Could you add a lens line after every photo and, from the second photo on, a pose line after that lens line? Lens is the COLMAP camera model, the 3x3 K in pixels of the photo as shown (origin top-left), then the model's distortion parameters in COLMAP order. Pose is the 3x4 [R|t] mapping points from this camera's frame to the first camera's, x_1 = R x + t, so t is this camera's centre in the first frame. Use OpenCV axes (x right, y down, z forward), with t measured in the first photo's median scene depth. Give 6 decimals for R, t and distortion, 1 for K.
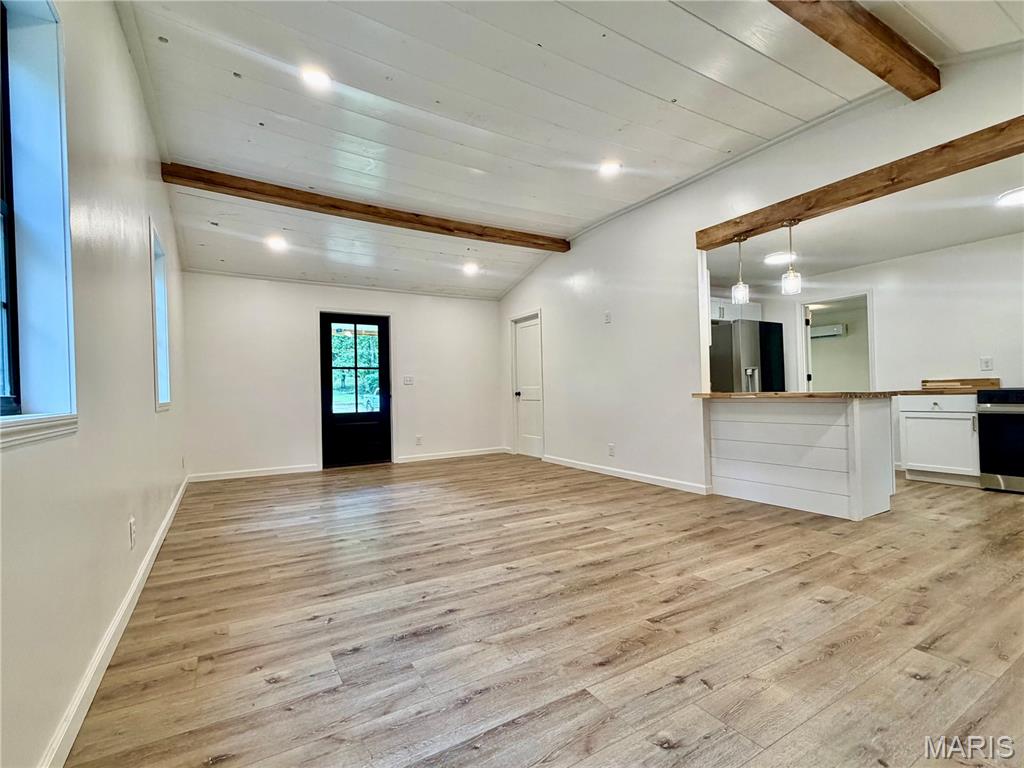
lens RADIAL K [[474.4, 0, 513.3], [0, 474.4, 385.5], [0, 0, 1]] dist [0.000414, 0.000799]
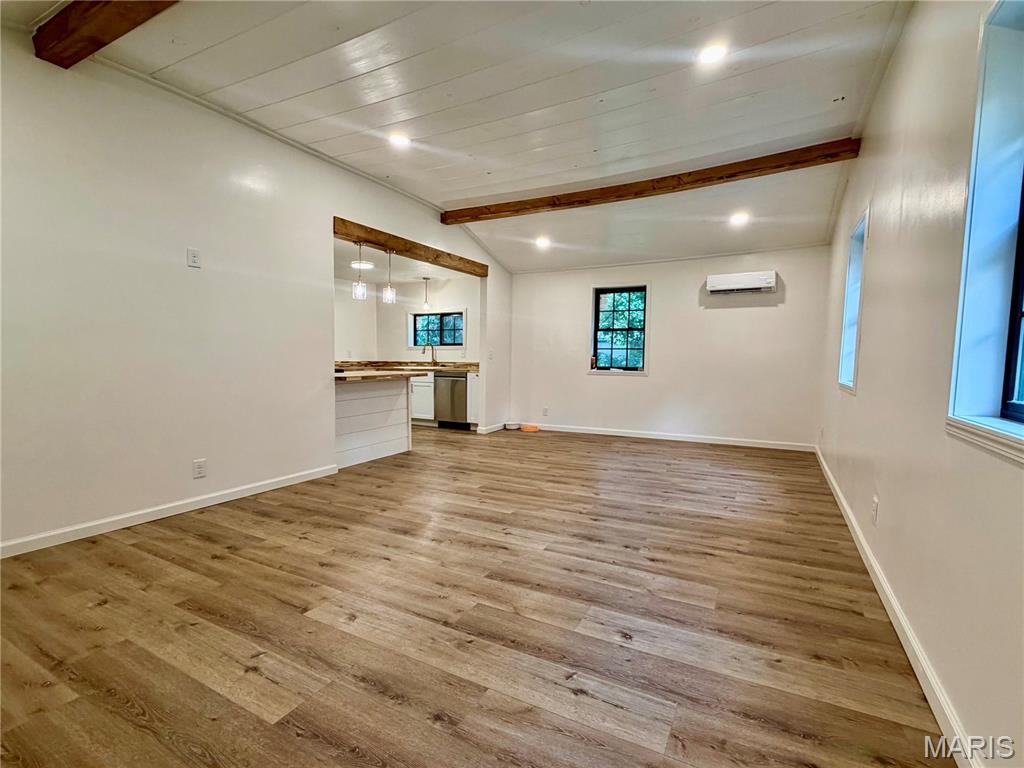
lens RADIAL K [[474.4, 0, 513.3], [0, 474.4, 385.5], [0, 0, 1]] dist [0.000414, 0.000799]
pose [[-0.506017, -0.036686, 0.861743, -0.826854], [-0.010207, 0.999280, 0.036547, -0.005500], [-0.862463, 0.009697, -0.506027, 1.430448]]
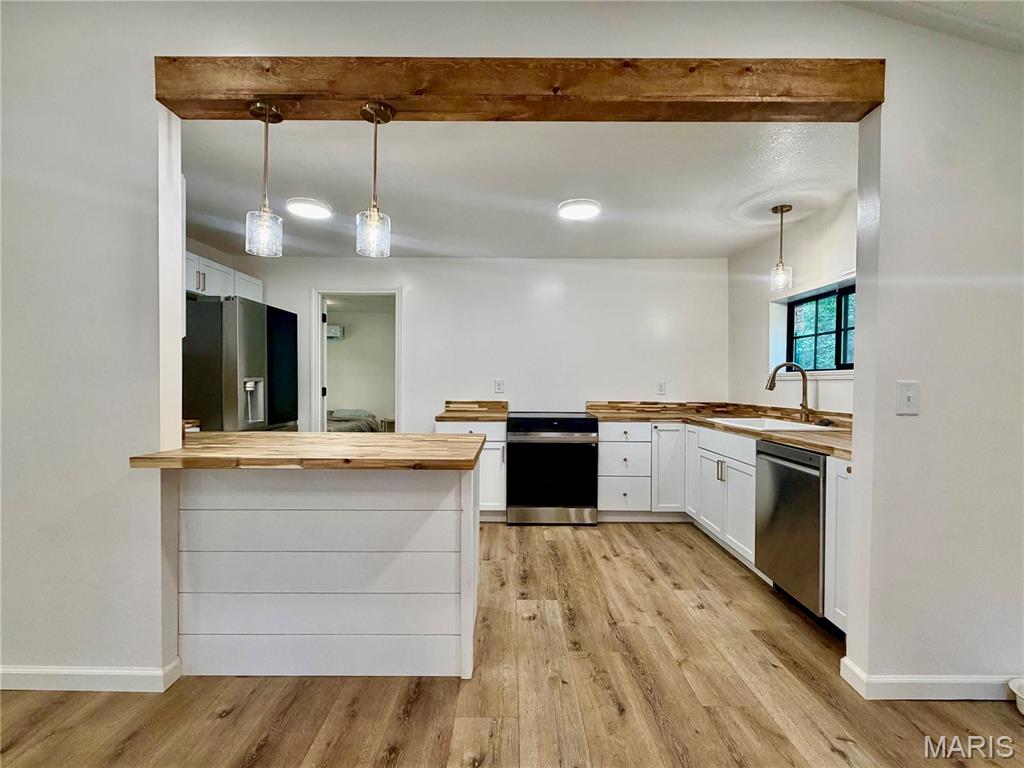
lens RADIAL K [[474.4, 0, 513.3], [0, 474.4, 385.5], [0, 0, 1]] dist [0.000414, 0.000799]
pose [[0.519447, 0.018230, 0.854308, 0.242869], [-0.030497, 0.999531, -0.002786, -0.059883], [-0.853958, -0.024607, 0.519759, 0.625669]]
